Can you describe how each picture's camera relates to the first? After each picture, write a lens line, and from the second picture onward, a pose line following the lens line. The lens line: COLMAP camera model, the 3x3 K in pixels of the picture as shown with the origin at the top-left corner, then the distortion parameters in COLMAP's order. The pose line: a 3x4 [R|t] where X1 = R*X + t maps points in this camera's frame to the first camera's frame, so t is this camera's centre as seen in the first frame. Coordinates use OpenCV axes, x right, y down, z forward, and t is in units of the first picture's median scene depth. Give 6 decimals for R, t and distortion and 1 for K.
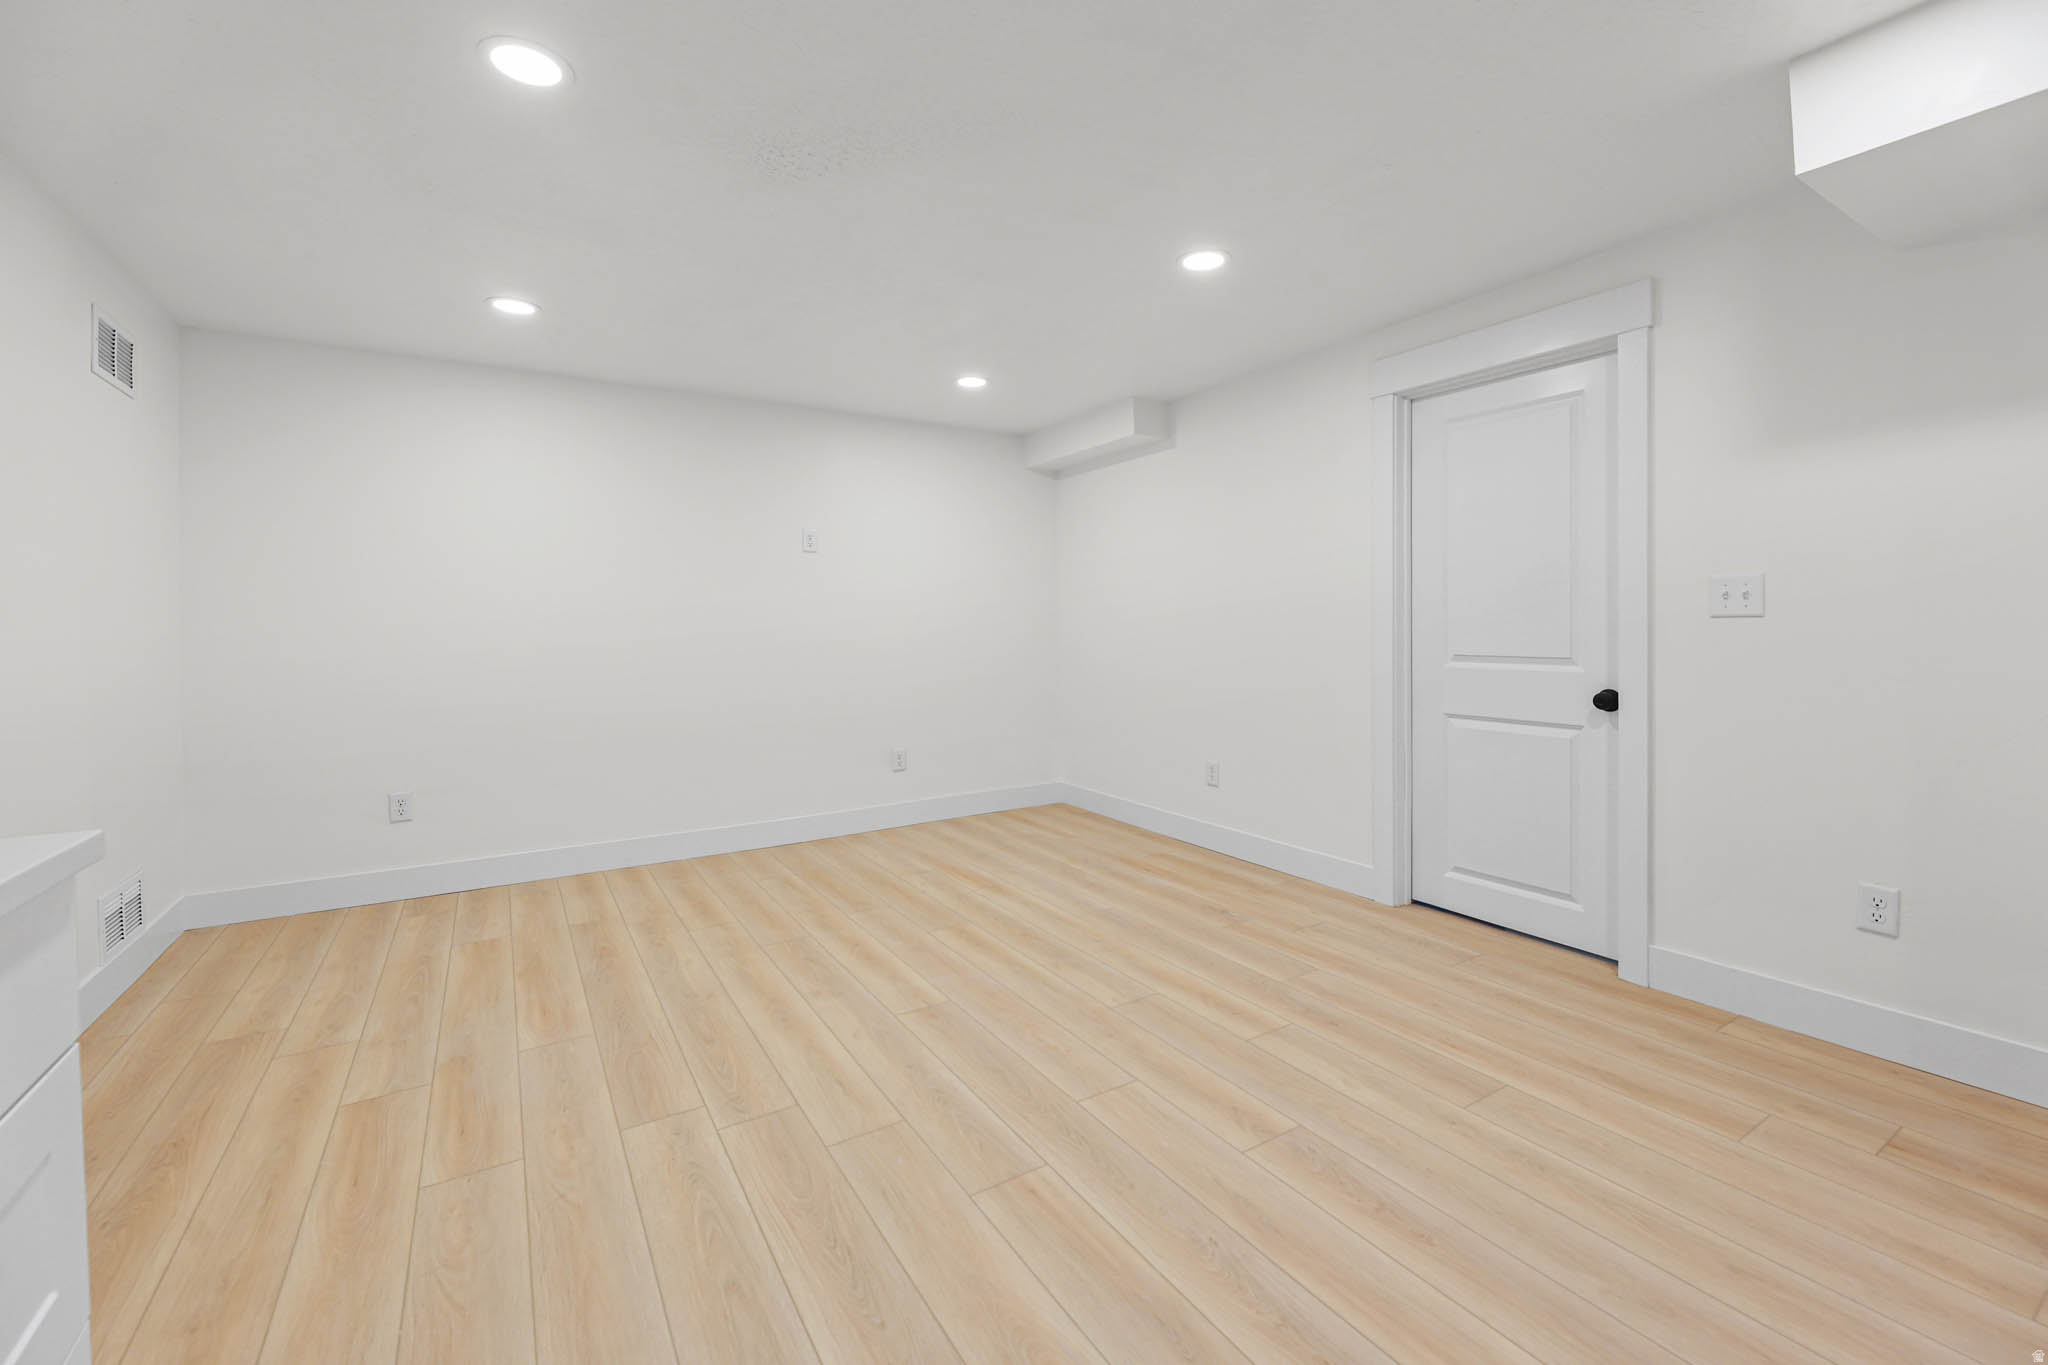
lens RADIAL K [[872.6, 0, 1053.2], [0, 872.6, 628.2], [0, 0, 1]] dist [0.000374, -0.000410]
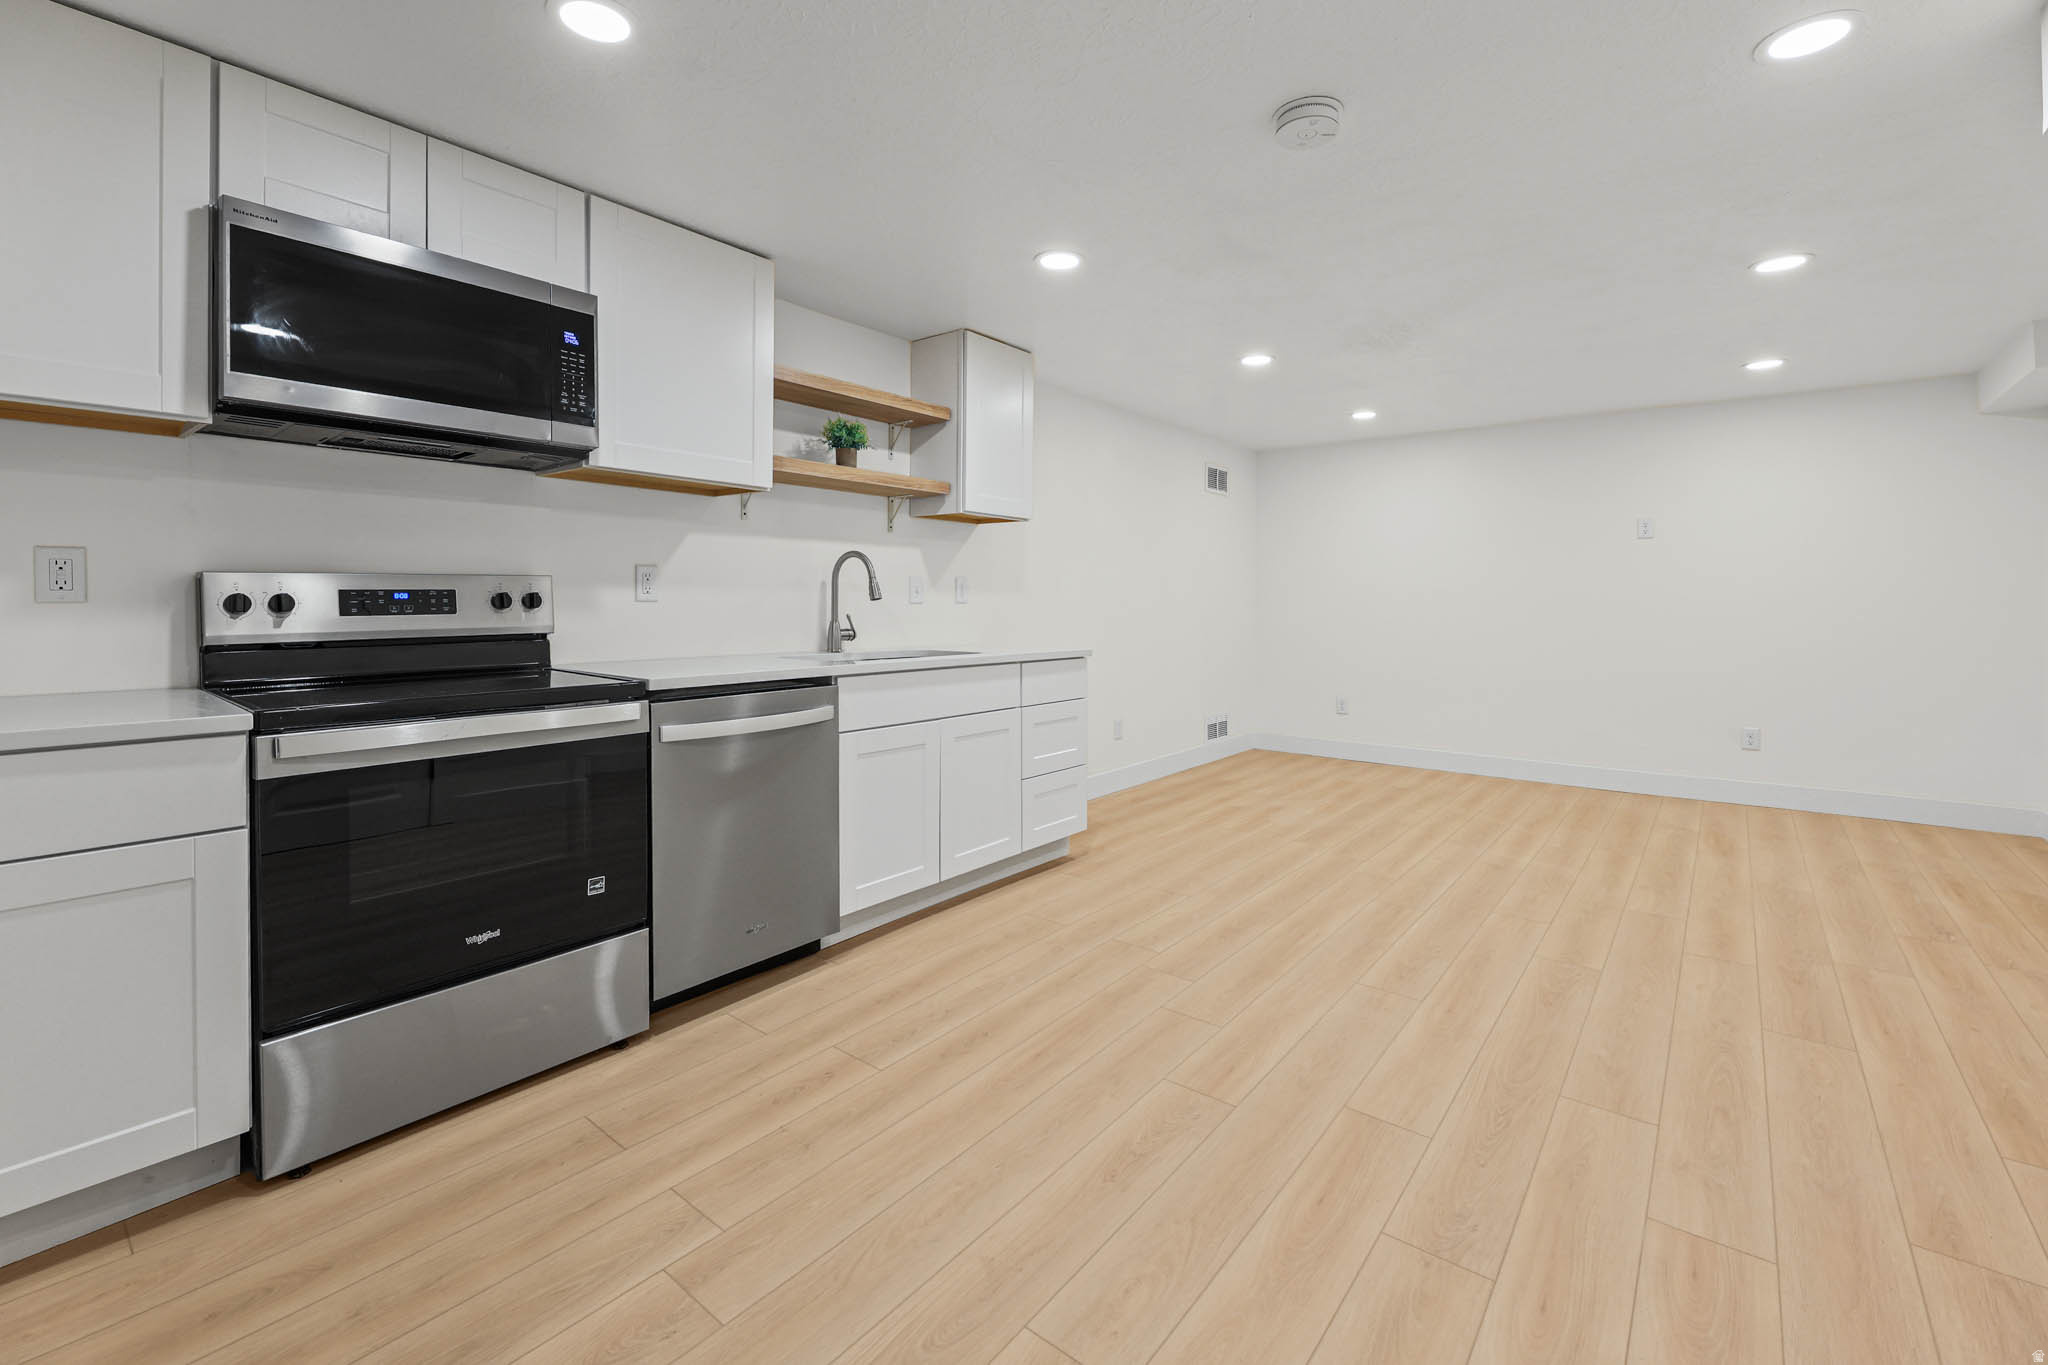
lens RADIAL K [[918.0, 0, 984.5], [0, 918.0, 618.3], [0, 0, 1]] dist [-0.001654, -0.000437]
pose [[0.291170, 0.029475, -0.956217, 1.022609], [-0.011877, 0.999560, 0.027195, -0.009884], [0.956598, 0.003438, 0.291392, -0.263615]]
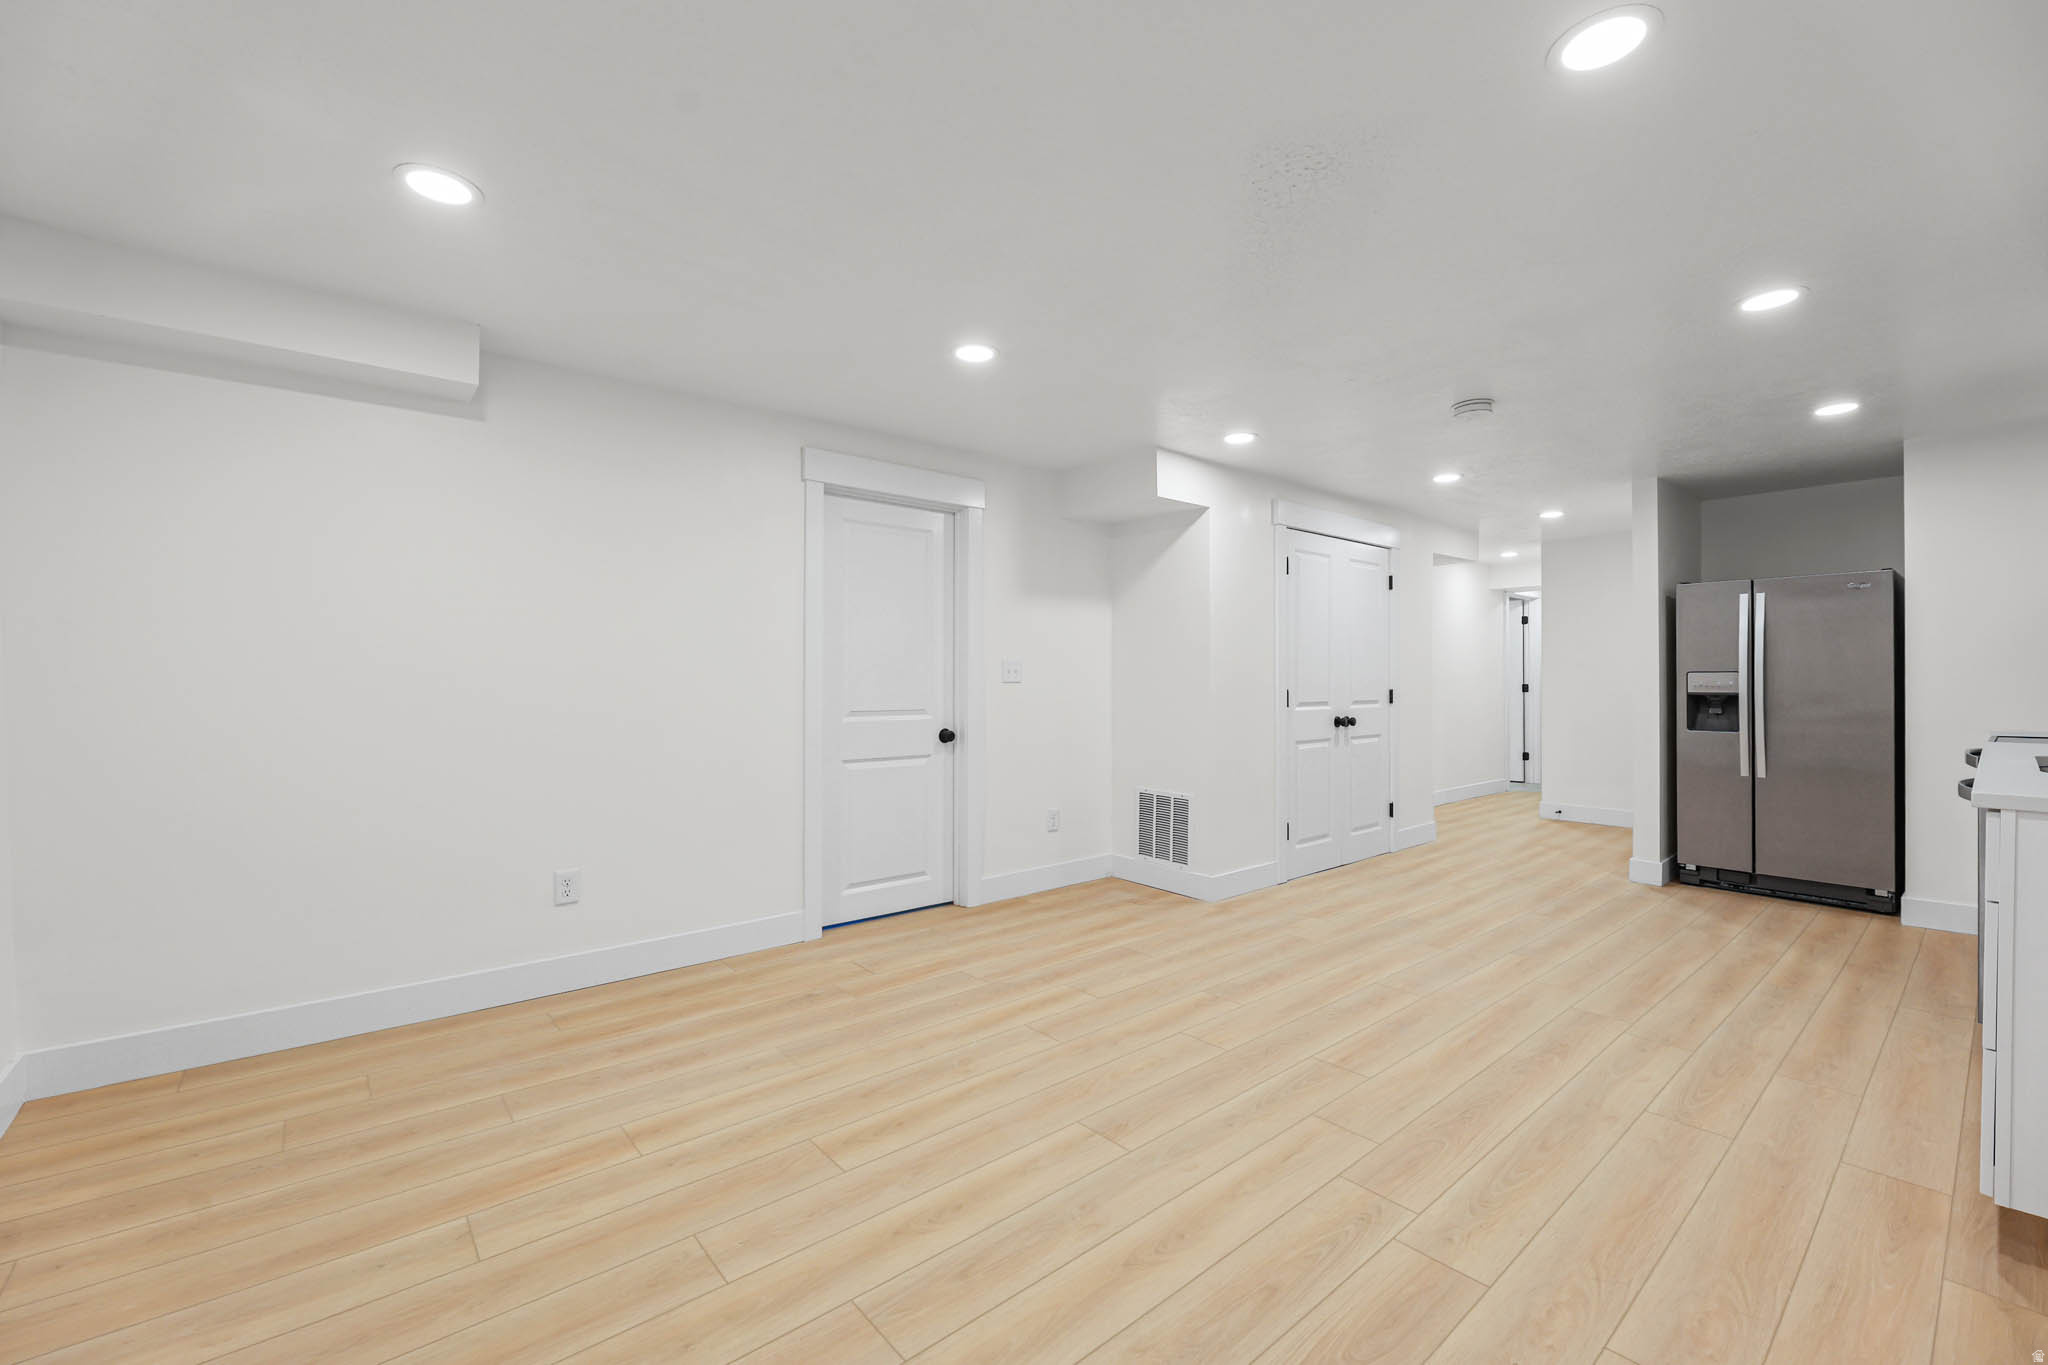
lens RADIAL K [[822.7, 0, 1024.0], [0, 822.7, 682.5], [0, 0, 1]] dist [-0.000515, -0.000431]
pose [[-0.124996, 0.007422, 0.992129, -0.910286], [0.004753, 0.999965, -0.006882, -0.001286], [-0.992146, 0.003856, -0.125027, 1.141328]]
